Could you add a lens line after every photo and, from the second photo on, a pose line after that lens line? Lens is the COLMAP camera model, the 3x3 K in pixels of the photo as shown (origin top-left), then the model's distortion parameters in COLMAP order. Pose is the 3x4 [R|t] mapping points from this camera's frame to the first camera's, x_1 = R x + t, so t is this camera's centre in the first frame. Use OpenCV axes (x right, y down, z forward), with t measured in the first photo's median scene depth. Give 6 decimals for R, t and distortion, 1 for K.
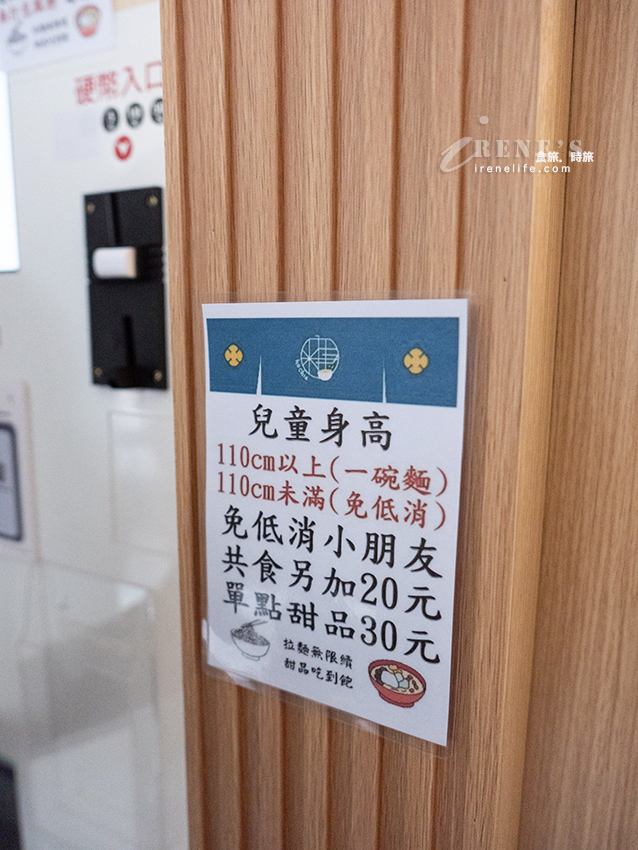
lens RADIAL K [[602.5, 0, 317.7], [0, 602.5, 422.3], [0, 0, 1]] dist [-0.034473, 0.007635]
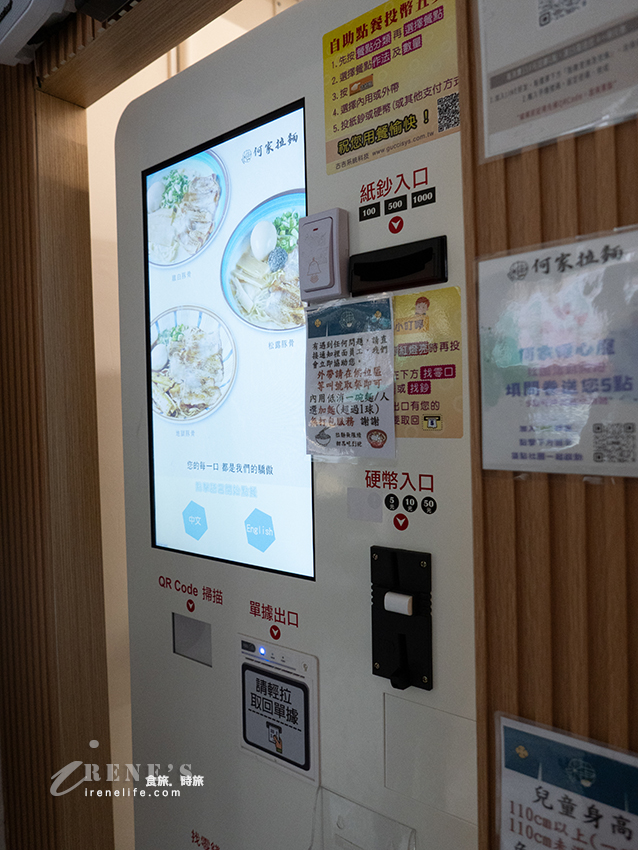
lens RADIAL K [[602.5, 0, 316.1], [0, 602.5, 427.6], [0, 0, 1]] dist [-0.034473, 0.007635]
pose [[0.973909, -0.026577, -0.225376, -0.297878], [-0.007389, 0.988878, -0.148544, -0.746874], [0.226817, 0.146334, 0.962881, -0.848535]]
